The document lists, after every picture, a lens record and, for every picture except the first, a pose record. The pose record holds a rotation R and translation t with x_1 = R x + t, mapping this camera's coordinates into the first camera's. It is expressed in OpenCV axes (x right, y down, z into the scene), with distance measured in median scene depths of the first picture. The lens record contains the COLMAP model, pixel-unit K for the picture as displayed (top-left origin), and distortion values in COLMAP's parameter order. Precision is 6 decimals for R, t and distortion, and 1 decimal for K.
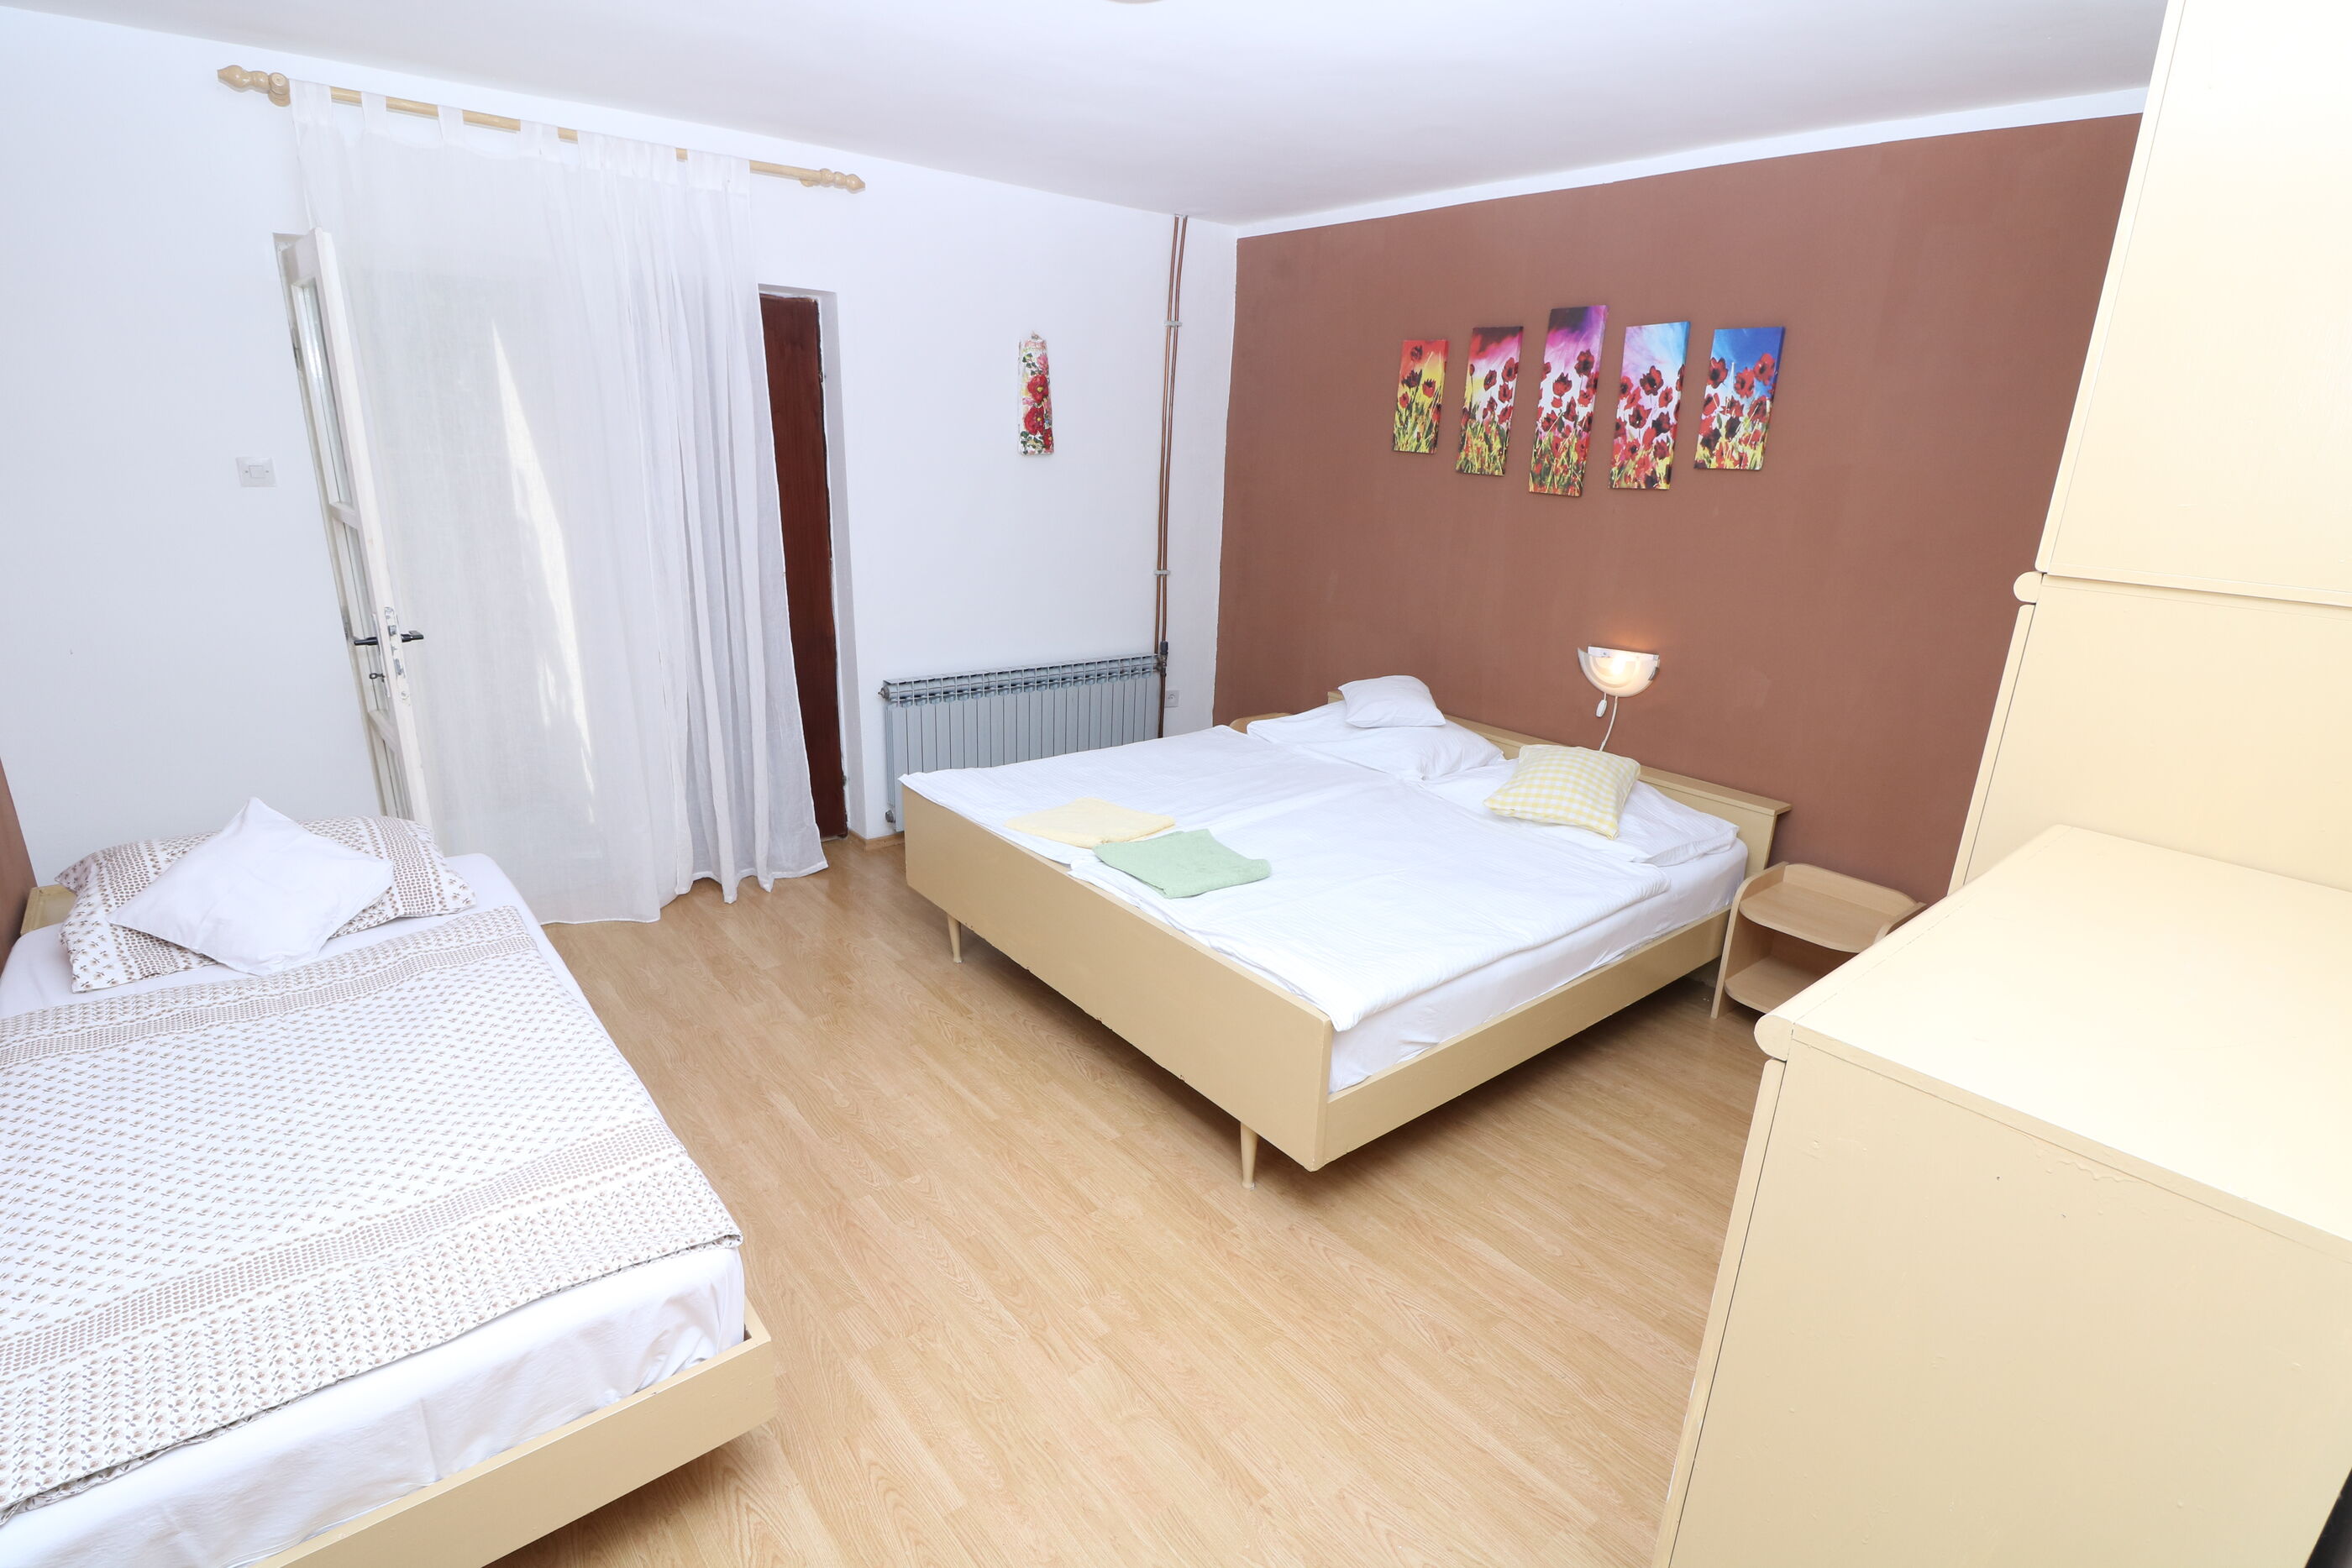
lens RADIAL K [[1098.5, 0, 1191.9], [0, 1098.5, 787.2], [0, 0, 1]] dist [-0.012128, -0.005143]
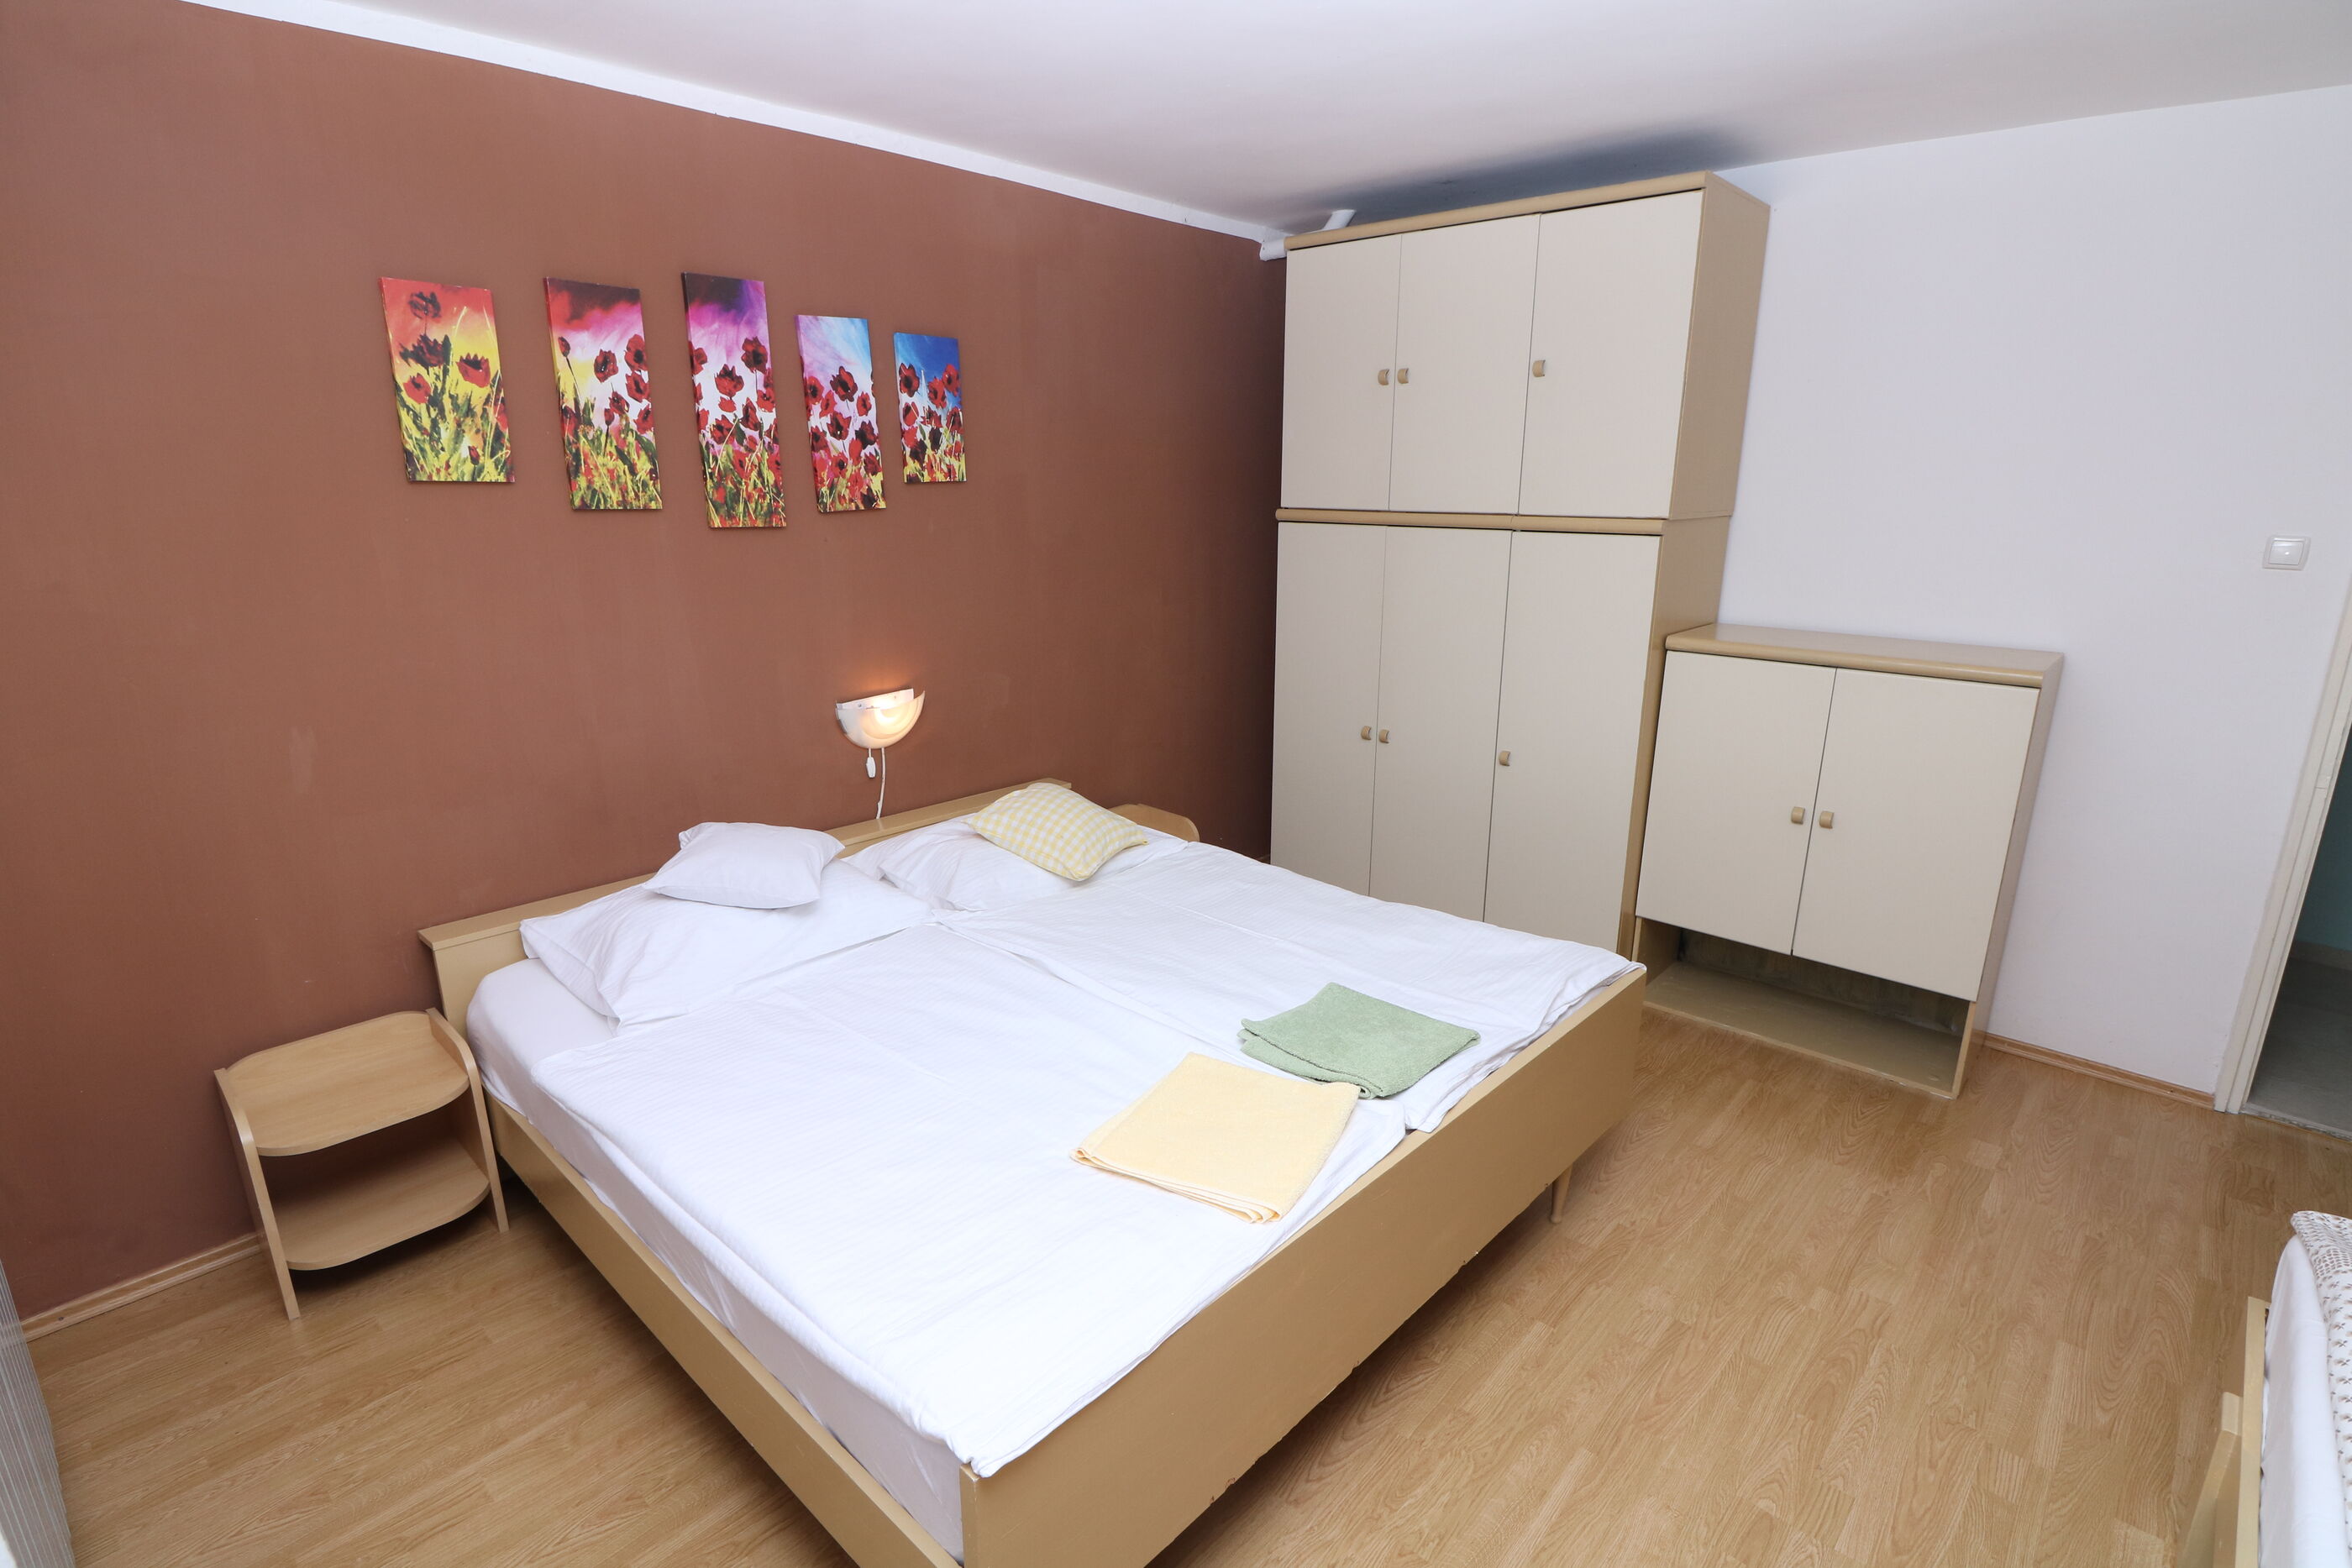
lens RADIAL K [[1129.1, 0, 1181.2], [0, 1129.1, 793.3], [0, 0, 1]] dist [-0.005279, -0.007146]
pose [[-0.118056, -0.305388, 0.944882, -0.520495], [0.295608, 0.897587, 0.327036, -0.285959], [-0.947987, 0.317923, -0.015690, 0.839463]]
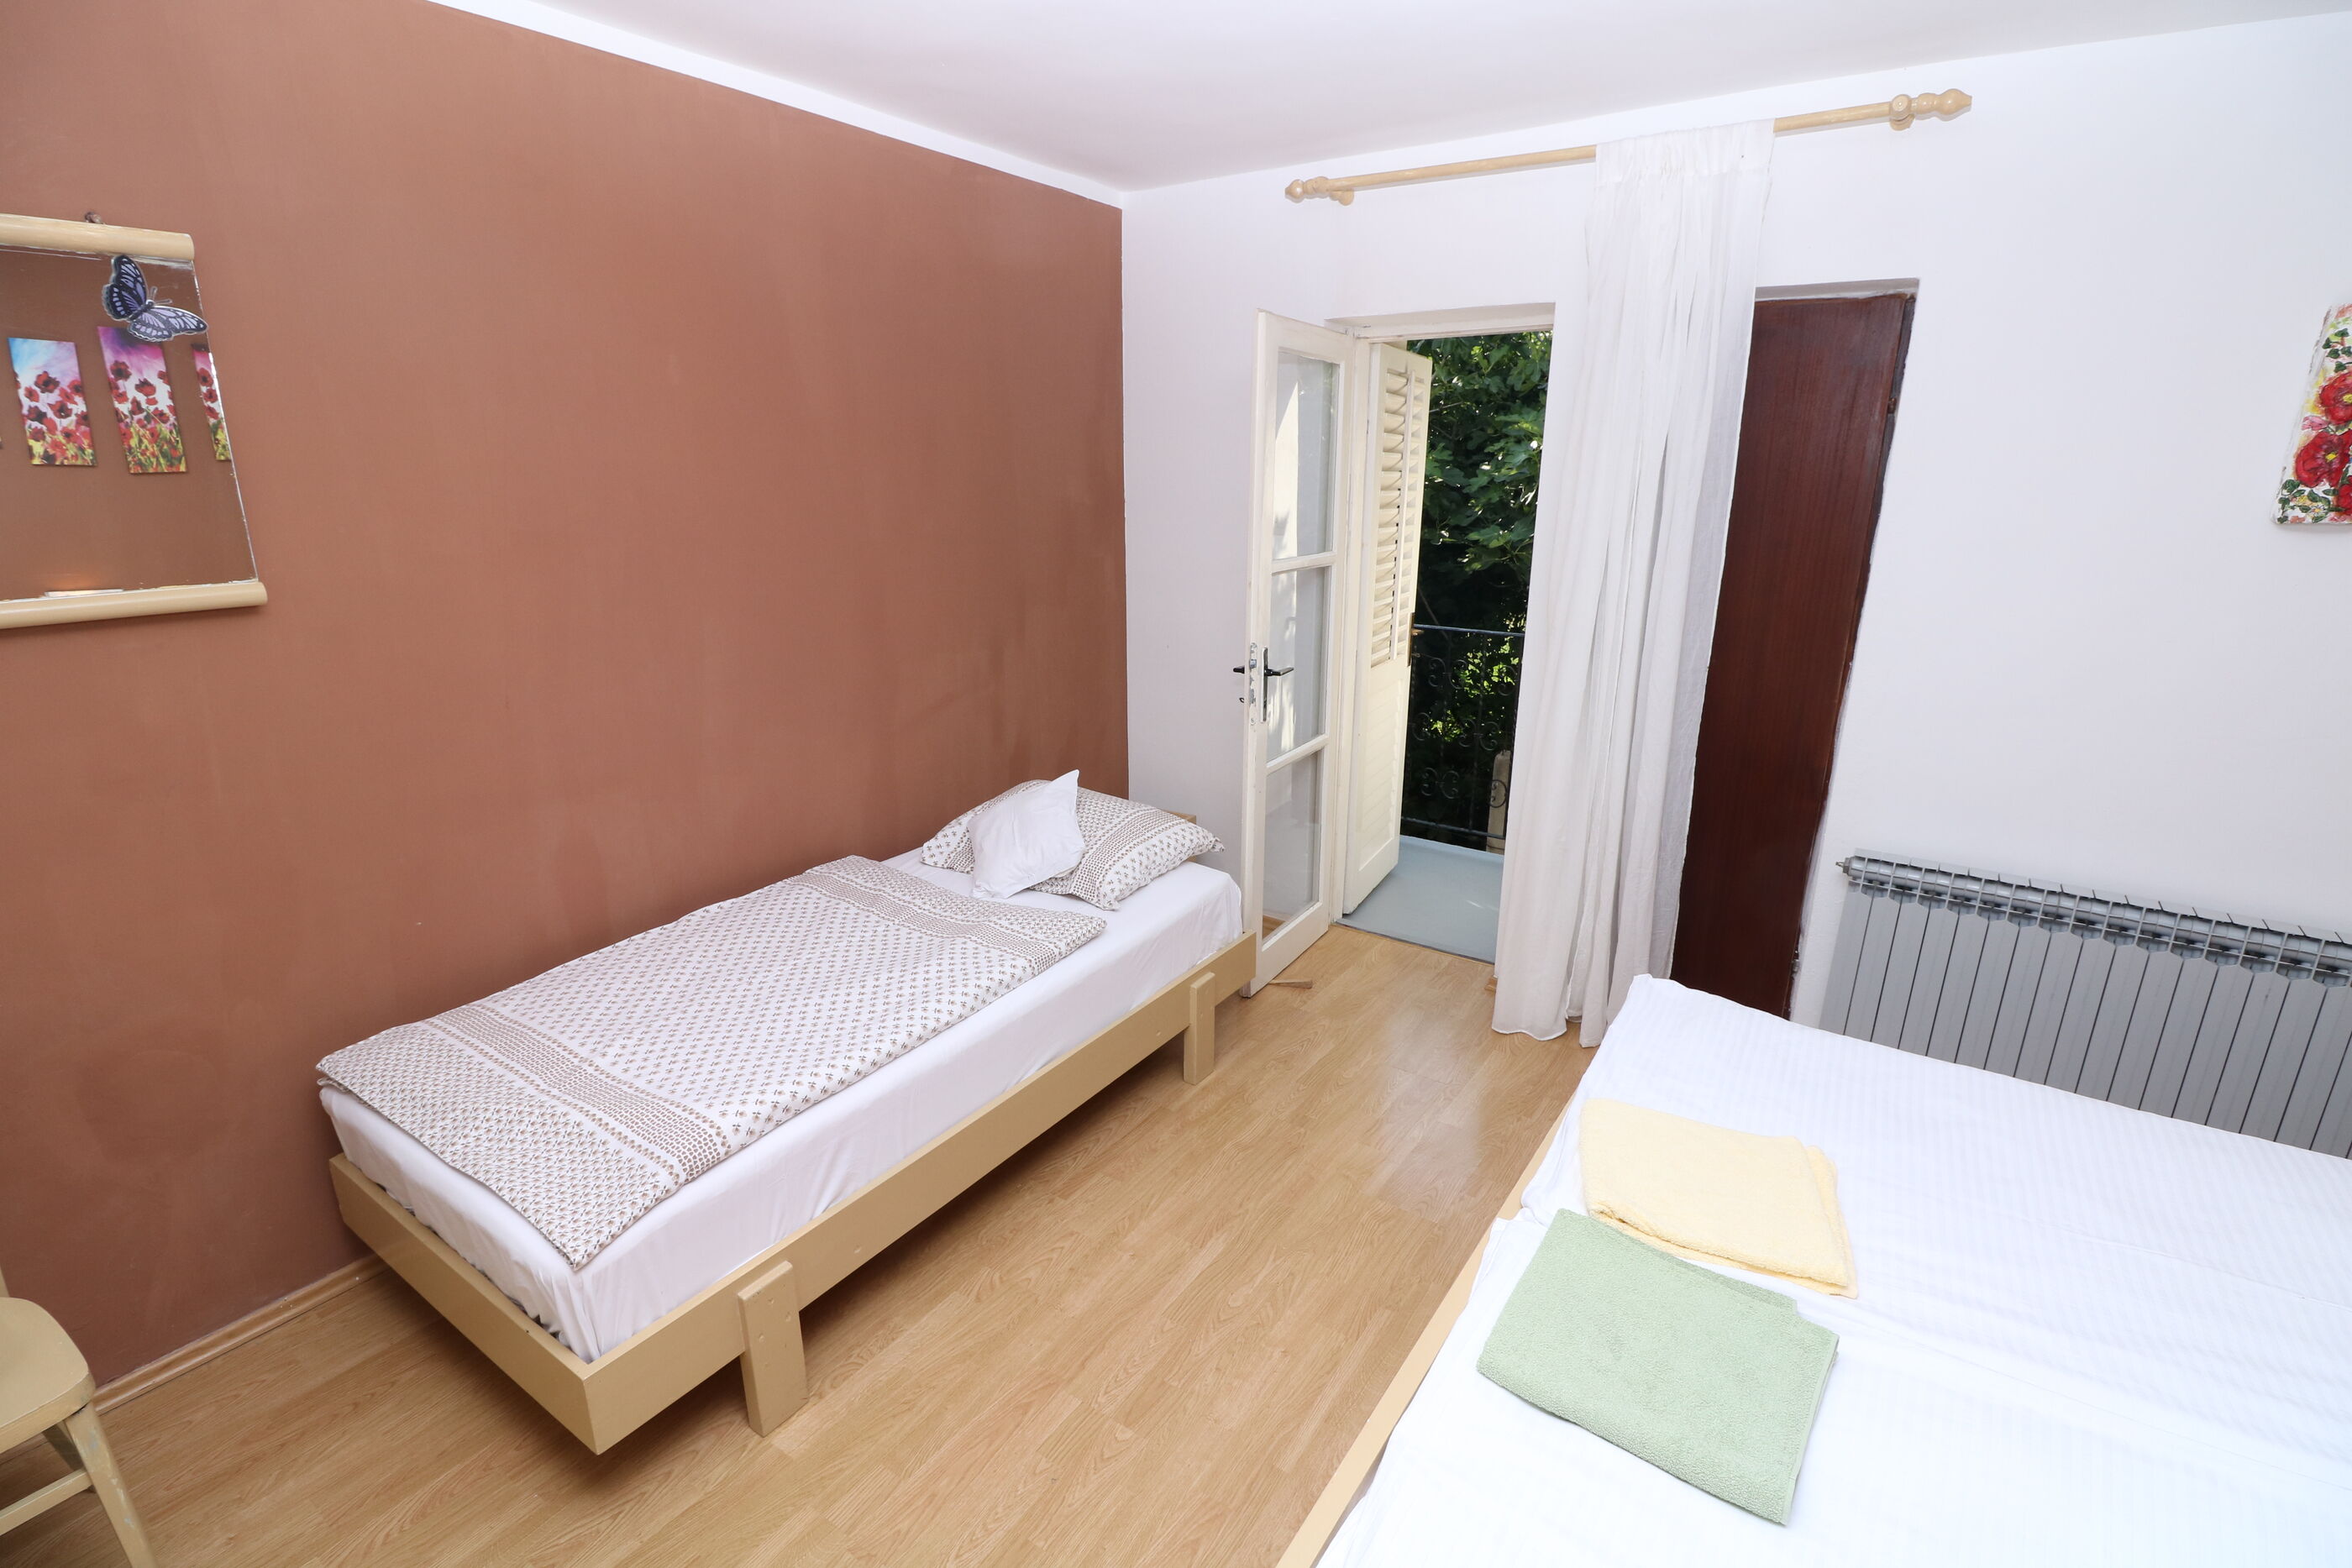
lens RADIAL K [[1098.5, 0, 1200.0], [0, 1098.5, 778.9], [0, 0, 1]] dist [-0.012128, -0.005143]
pose [[0.279332, 0.234290, -0.931172, 0.256400], [-0.285593, 0.946158, 0.152389, -0.145869], [0.916739, 0.223369, 0.331203, 0.470379]]
